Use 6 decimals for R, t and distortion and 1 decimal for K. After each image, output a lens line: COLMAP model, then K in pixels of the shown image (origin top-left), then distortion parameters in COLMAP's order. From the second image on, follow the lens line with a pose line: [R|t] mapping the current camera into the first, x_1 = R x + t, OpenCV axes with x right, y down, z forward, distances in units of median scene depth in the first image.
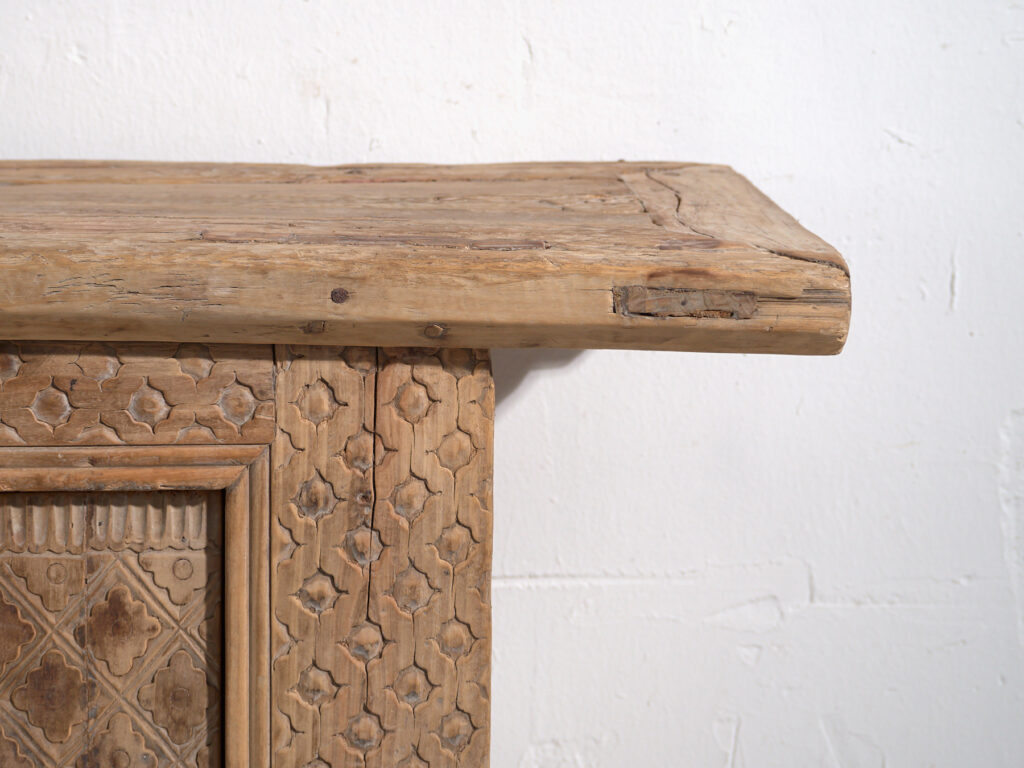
lens RADIAL K [[3097.4, 0, 490.3], [0, 3097.4, 320.9], [0, 0, 1]] dist [-0.022148, 0.000000]
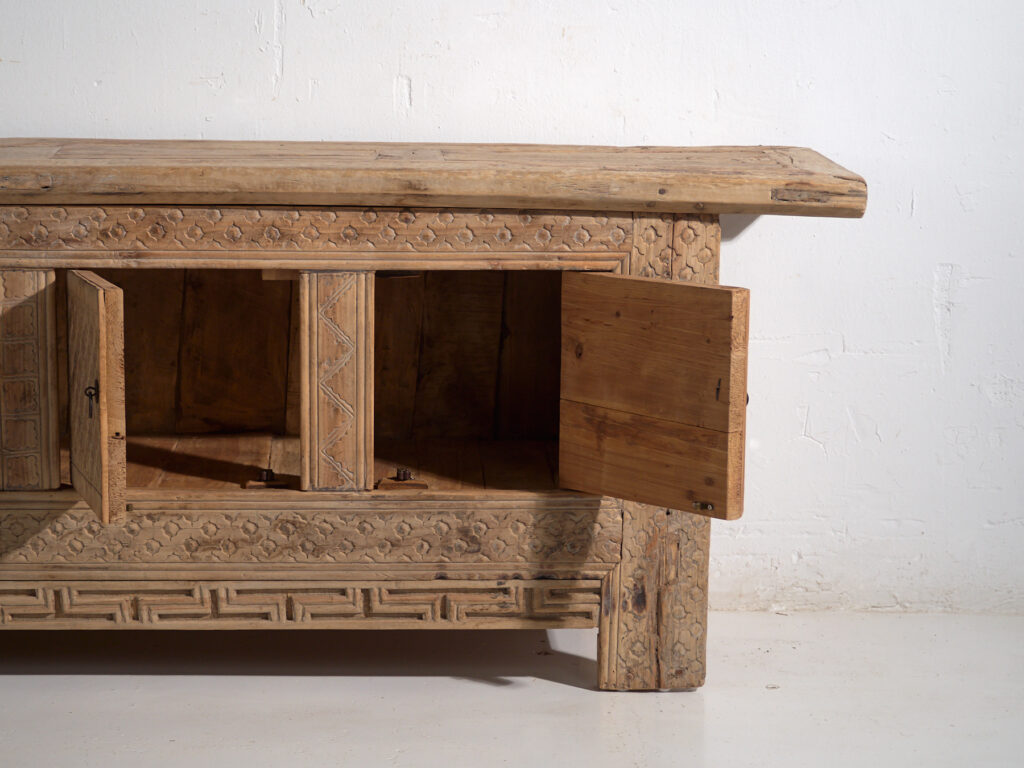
lens RADIAL K [[2659.1, 0, 305.4], [0, 2659.1, 349.4], [0, 0, 1]] dist [0.016972, 0.000000]
pose [[0.996361, 0.013213, -0.084197, -0.149790], [-0.012643, 0.999893, 0.007308, 0.105423], [0.084285, -0.006216, 0.996422, -1.155591]]
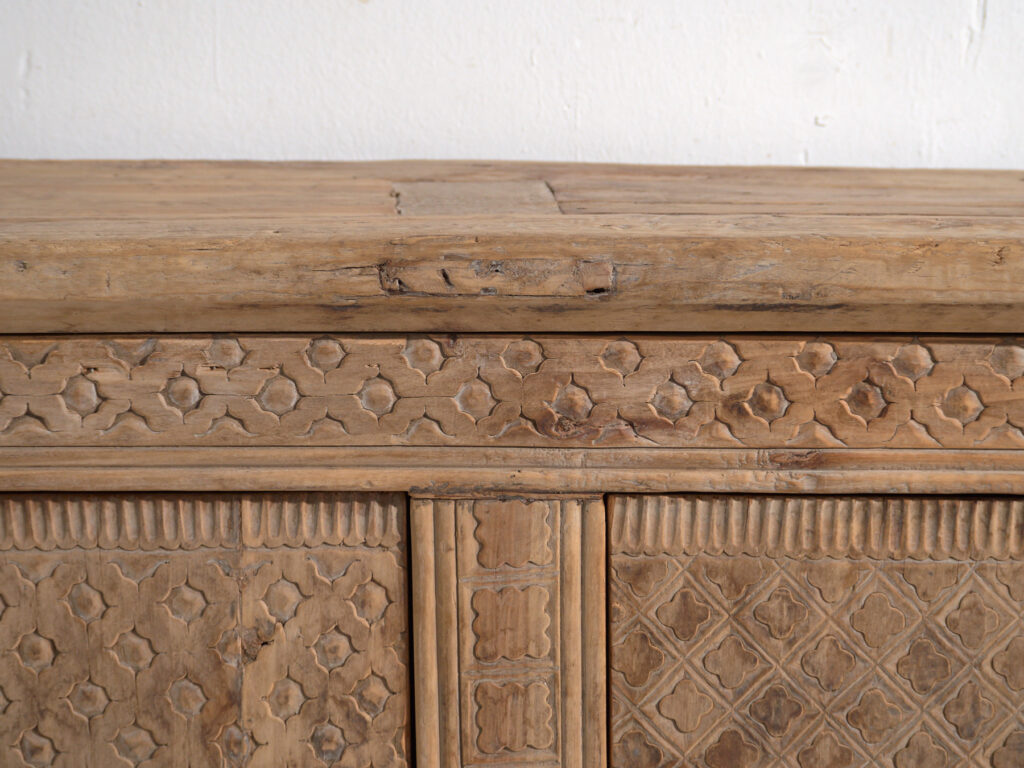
lens RADIAL K [[2659.1, 0, 507.5], [0, 2659.1, 382.0], [0, 0, 1]] dist [0.016972, 0.000000]
pose [[0.999346, 0.014565, -0.033099, -0.537356], [-0.013919, 0.999710, 0.019661, 0.006410], [0.033376, -0.019188, 0.999259, 0.119696]]
